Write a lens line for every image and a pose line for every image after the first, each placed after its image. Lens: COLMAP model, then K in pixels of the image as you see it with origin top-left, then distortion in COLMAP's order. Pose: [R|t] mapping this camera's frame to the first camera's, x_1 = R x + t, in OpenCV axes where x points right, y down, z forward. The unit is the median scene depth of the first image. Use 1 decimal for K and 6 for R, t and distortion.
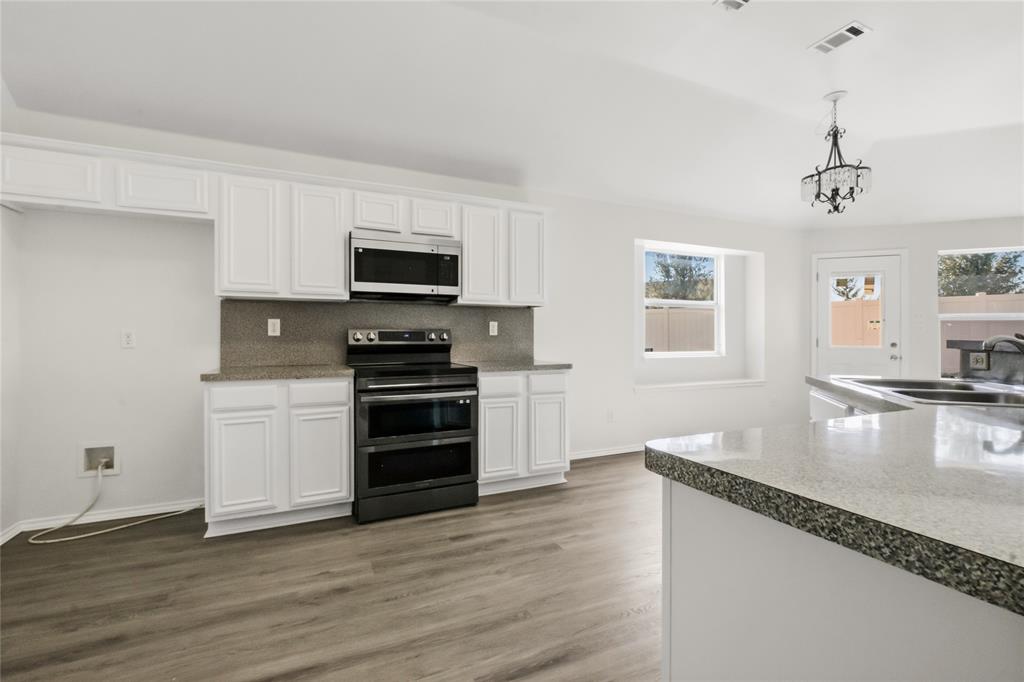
lens RADIAL K [[453.7, 0, 509.3], [0, 453.7, 338.4], [0, 0, 1]] dist [-0.003632, -0.000610]
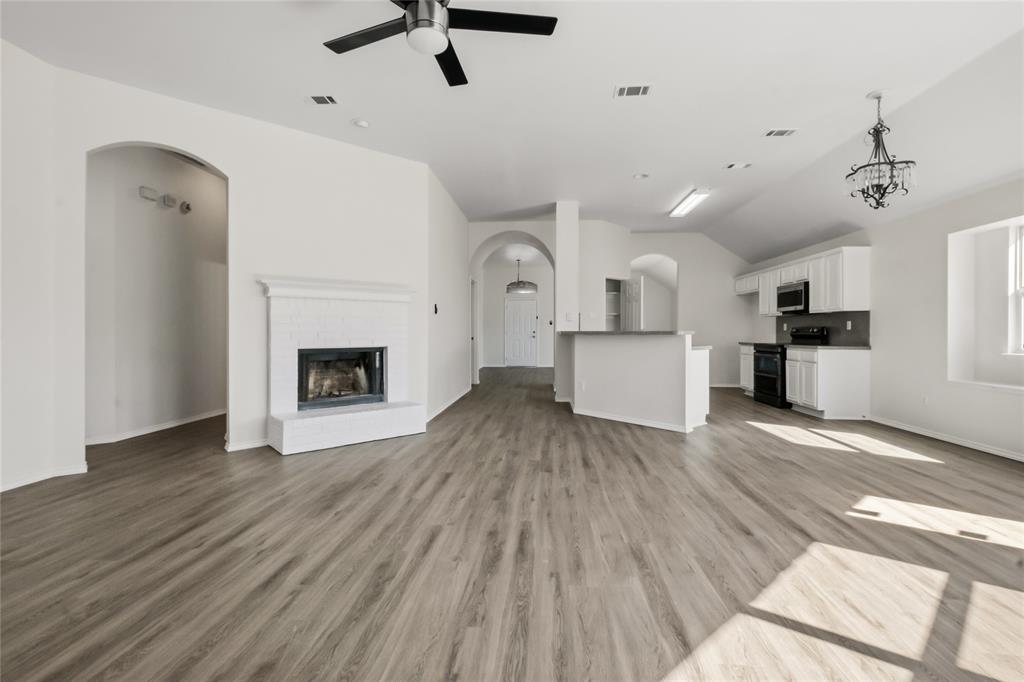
lens RADIAL K [[455.5, 0, 512.0], [0, 455.5, 331.9], [0, 0, 1]] dist [0.001076, -0.000190]
pose [[-0.484549, -0.002405, -0.874761, 2.252377], [-0.008672, 0.999960, 0.002054, 0.008678], [0.874721, 0.008581, -0.484551, 0.866799]]
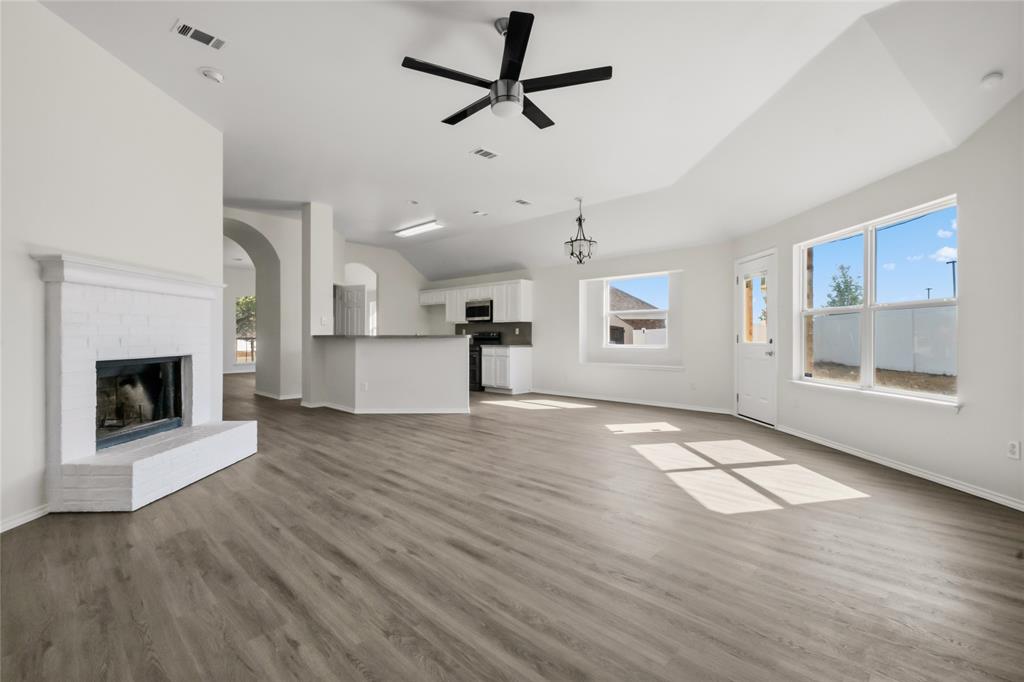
lens RADIAL K [[450.5, 0, 510.9], [0, 450.5, 335.2], [0, 0, 1]] dist [-0.002990, -0.001080]
pose [[0.369703, -0.004582, -0.929139, 2.523800], [-0.005087, 0.999963, -0.006955, 0.017206], [0.929136, 0.007298, 0.369666, 0.107999]]
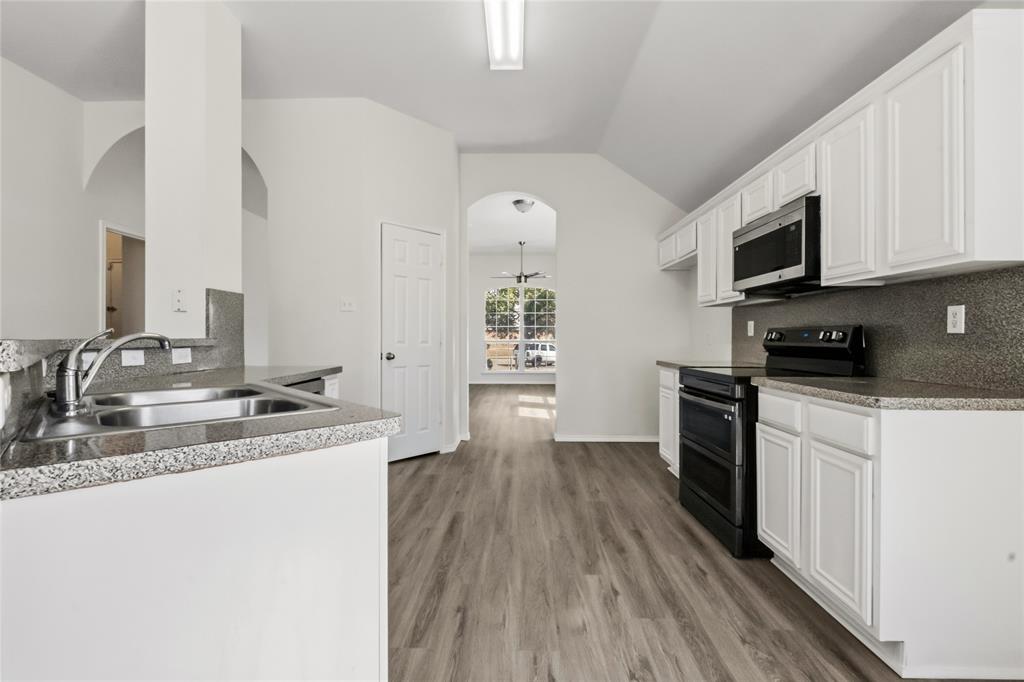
lens RADIAL K [[448.0, 0, 510.3], [0, 448.0, 339.4], [0, 0, 1]] dist [-0.003741, -0.000572]
pose [[-0.430465, 0.002968, -0.902602, 0.707470], [-0.007253, 0.999951, 0.006747, -0.000545], [0.902578, 0.009451, -0.430423, 0.903516]]
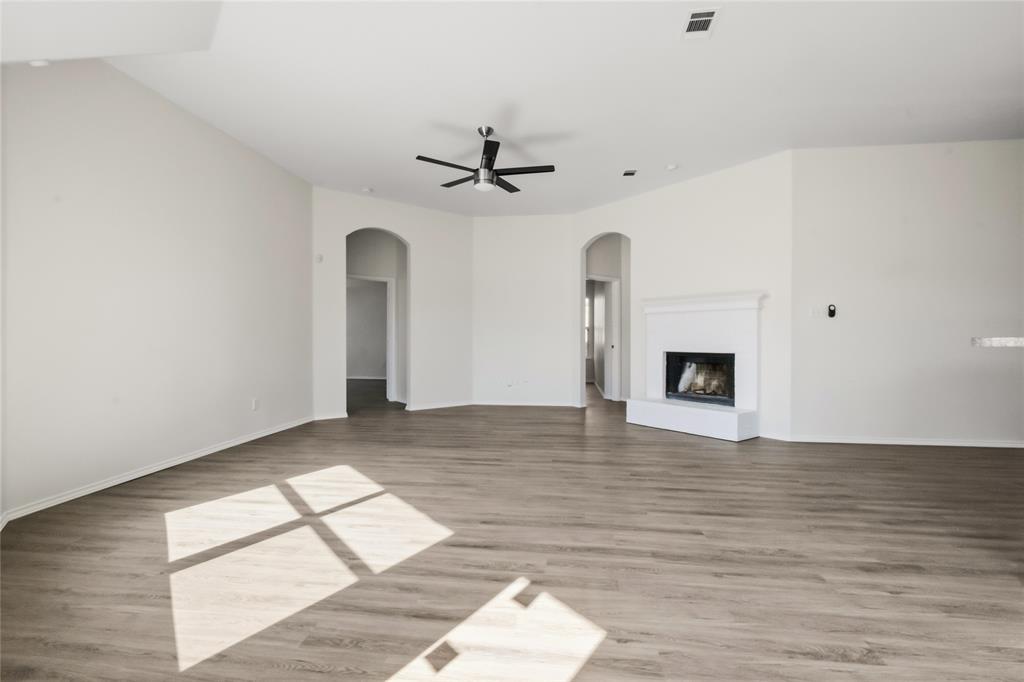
lens RADIAL K [[468.7, 0, 512.0], [0, 468.7, 341.0], [0, 0, 1]] dist [-0.002104, -0.000316]
pose [[-0.856250, -0.009113, 0.516481, 0.950292], [-0.001084, 0.999874, 0.015844, -0.001260], [-0.516560, 0.013006, -0.856152, 1.531473]]
